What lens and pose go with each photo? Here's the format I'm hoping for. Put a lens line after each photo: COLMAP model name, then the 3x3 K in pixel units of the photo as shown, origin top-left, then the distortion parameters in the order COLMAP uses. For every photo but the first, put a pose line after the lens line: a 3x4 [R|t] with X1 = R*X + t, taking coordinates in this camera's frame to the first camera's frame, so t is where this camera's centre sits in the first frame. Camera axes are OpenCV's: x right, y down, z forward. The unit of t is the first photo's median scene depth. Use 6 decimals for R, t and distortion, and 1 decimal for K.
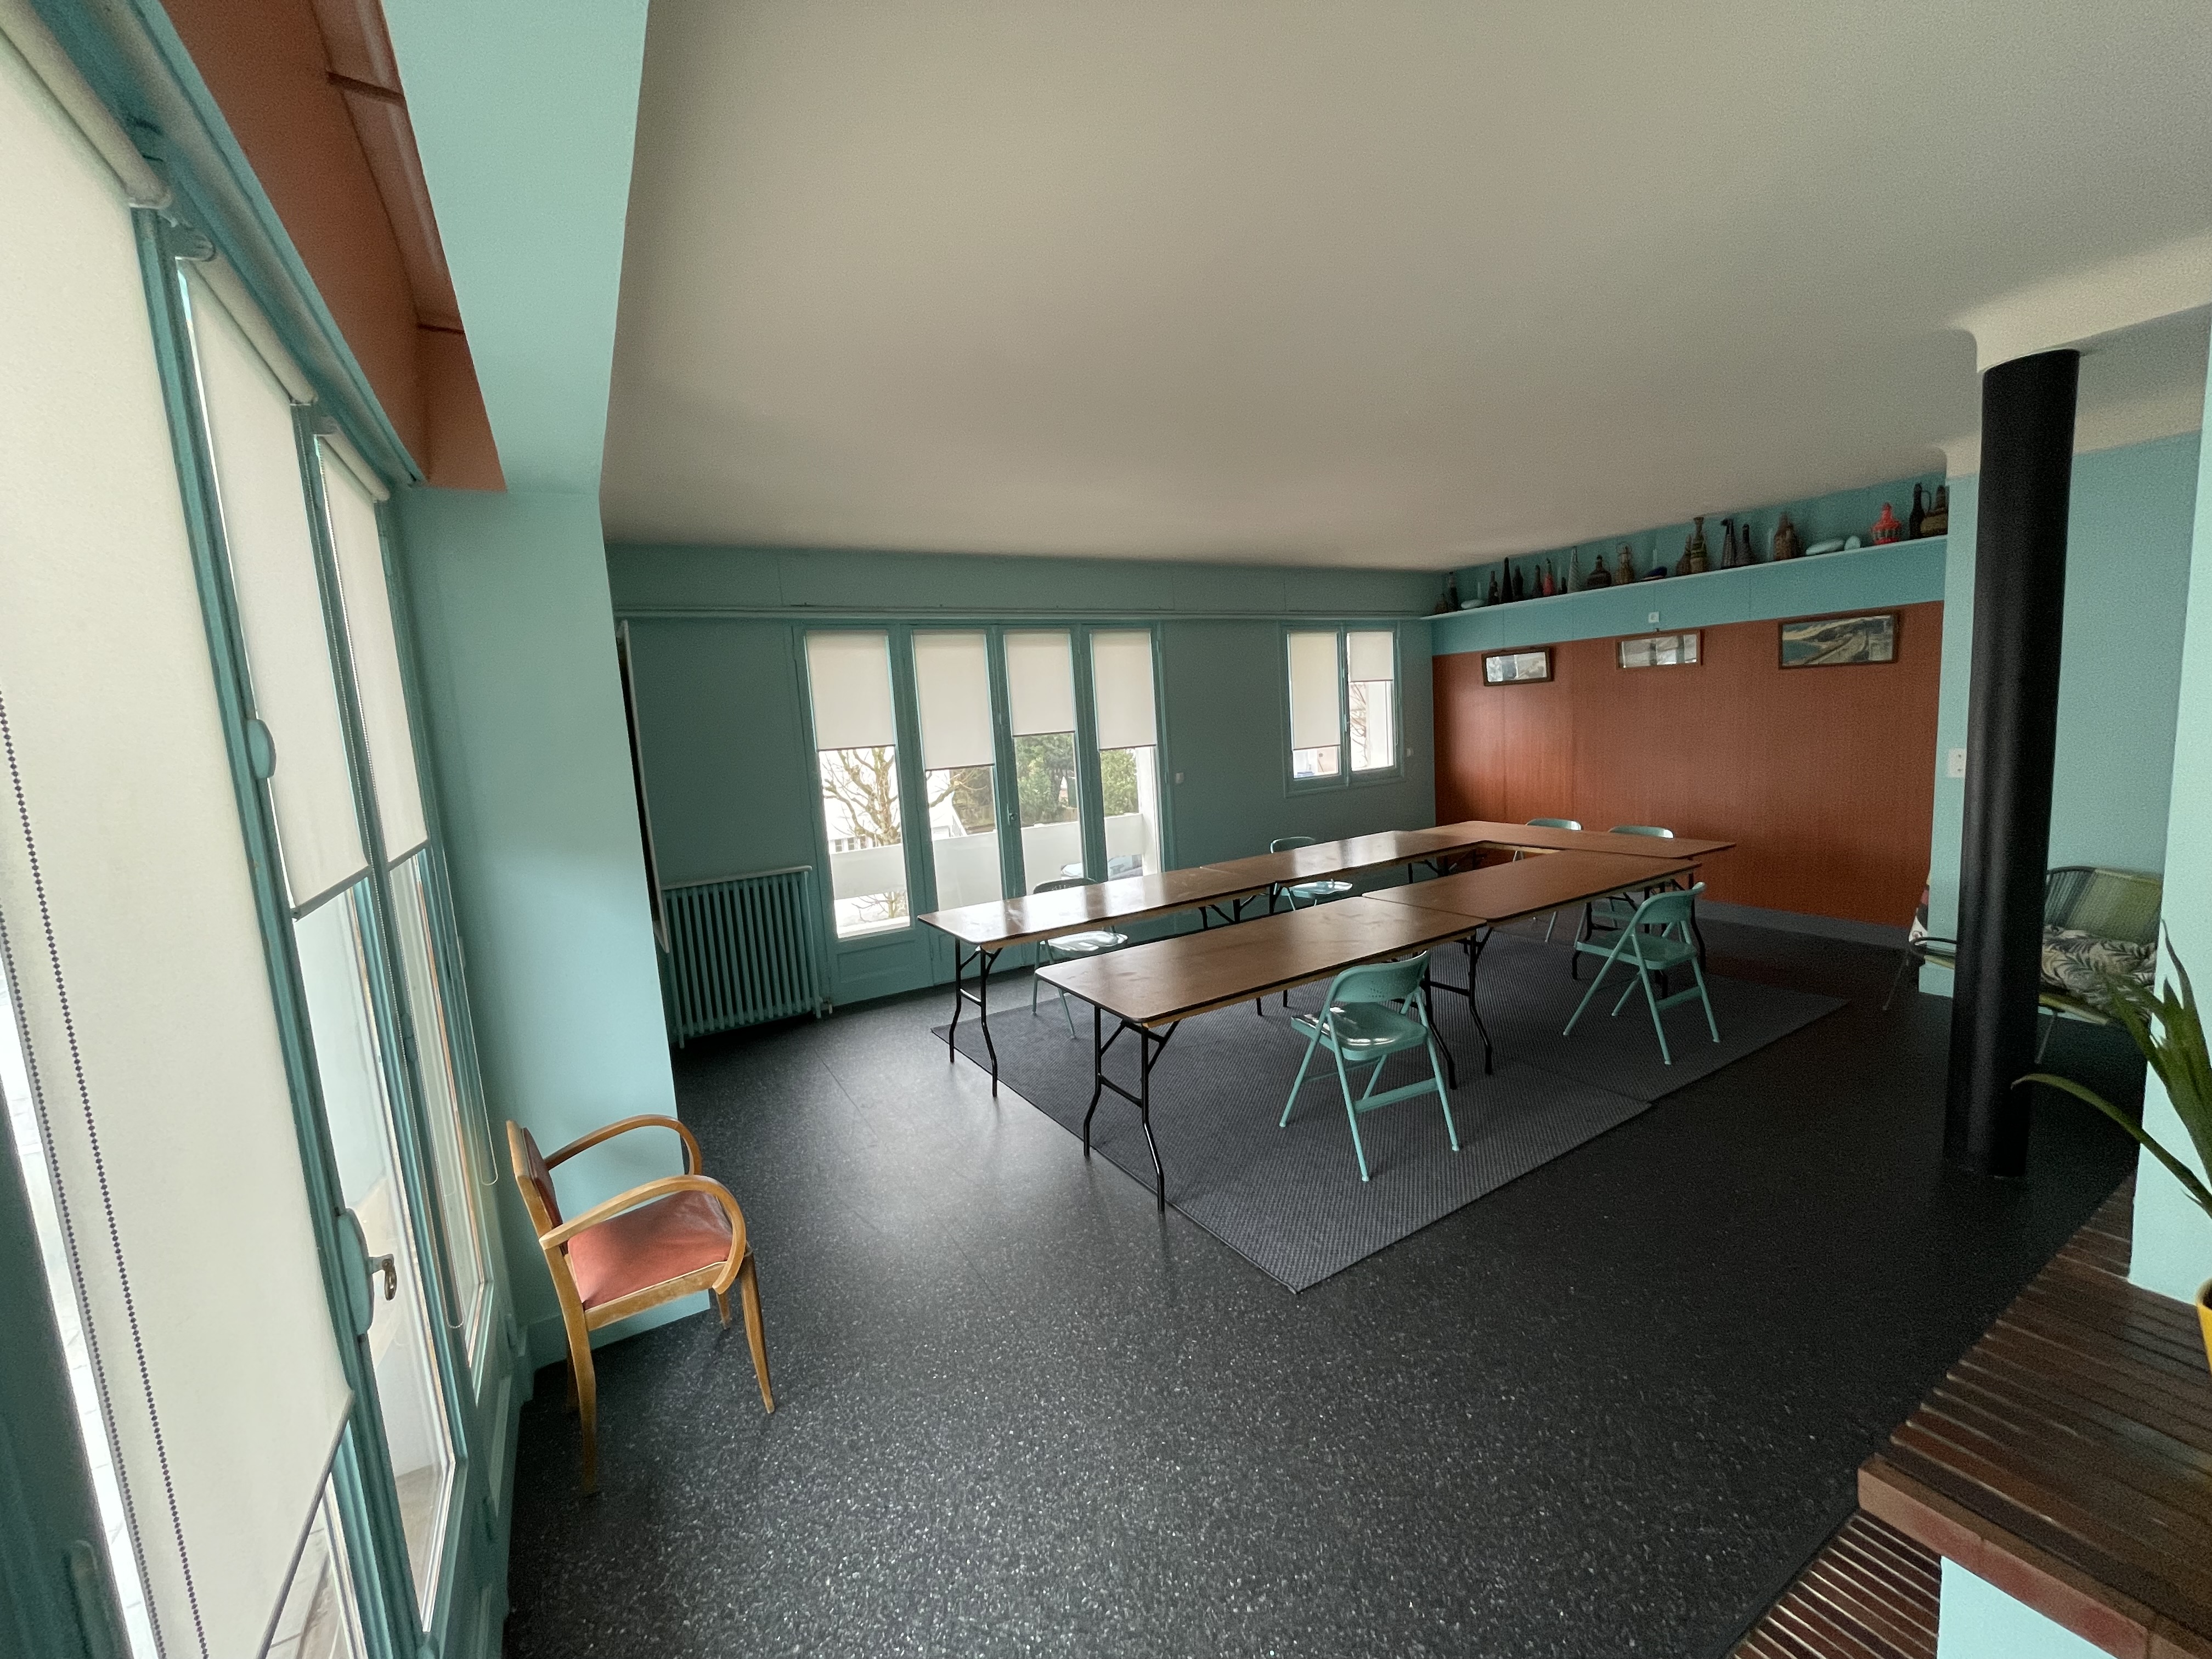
lens RADIAL K [[896.9, 0, 1106.0], [0, 896.9, 829.5], [0, 0, 1]] dist [-0.001237, -0.000201]
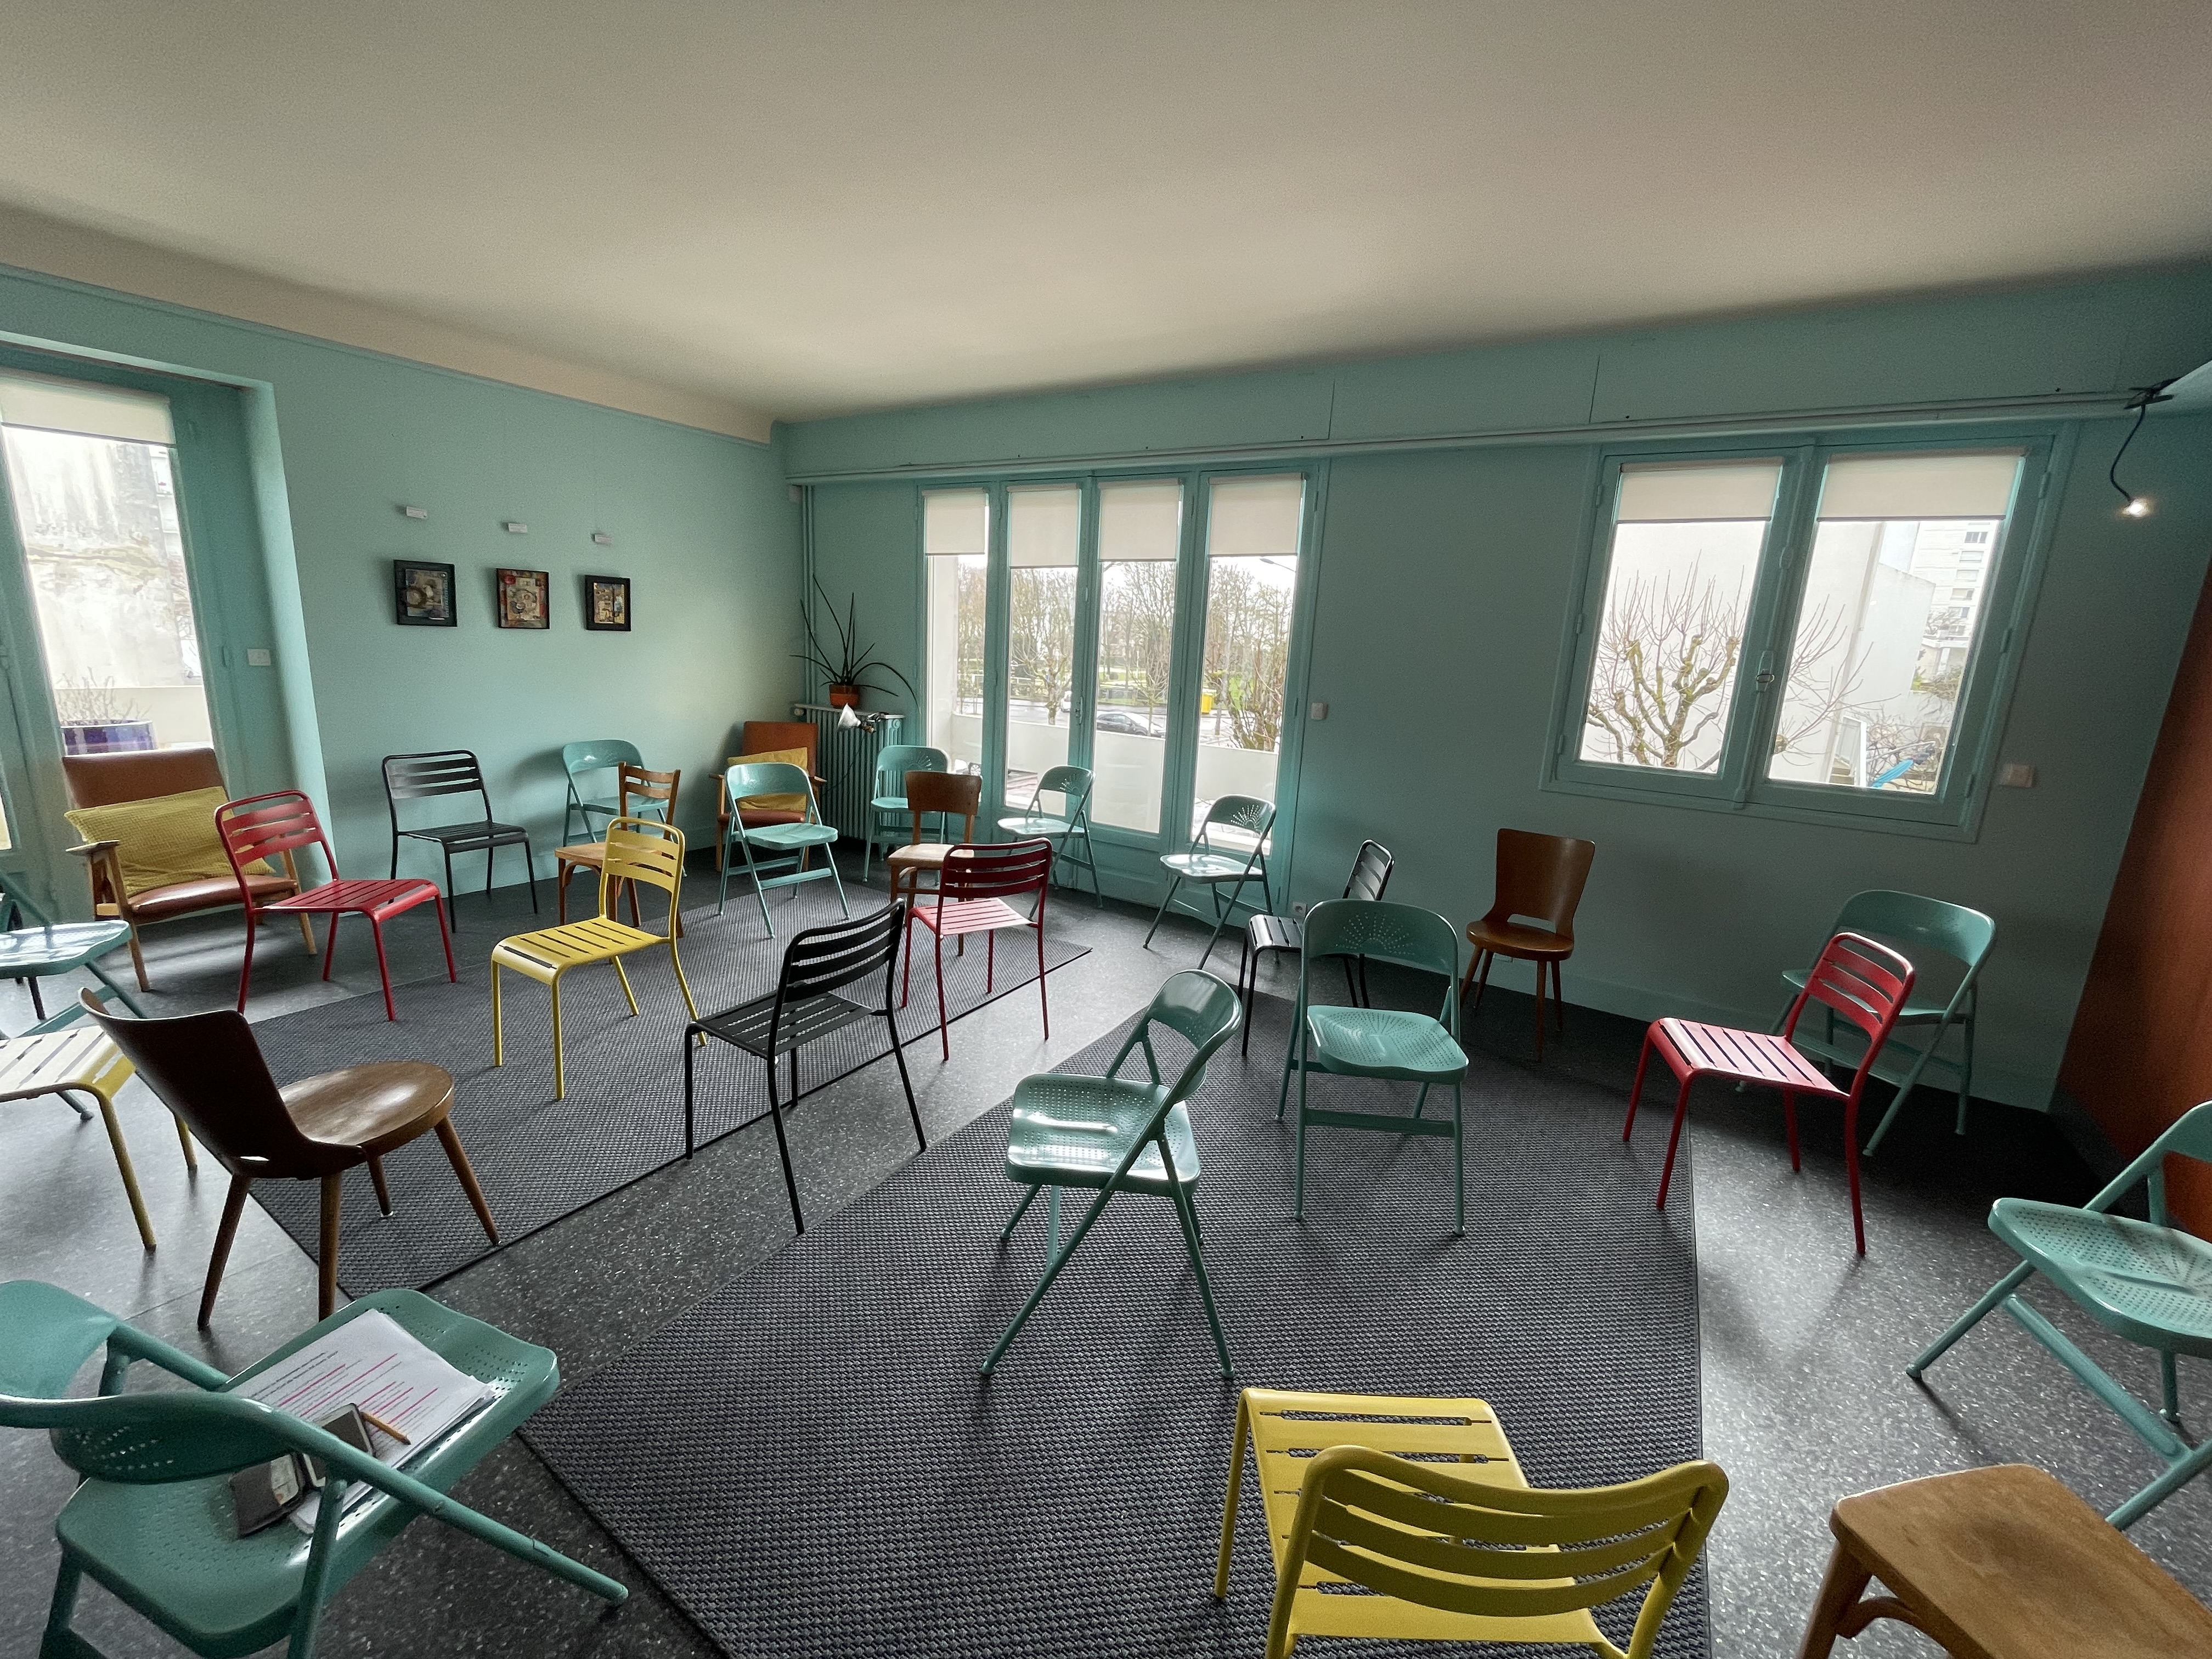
lens RADIAL K [[896.9, 0, 1106.0], [0, 896.9, 829.5], [0, 0, 1]] dist [-0.001237, -0.000201]
pose [[0.453717, 0.278583, -0.846483, 0.541726], [-0.189345, 0.958329, 0.213903, -0.077706], [0.870798, 0.063226, 0.487558, 0.507382]]
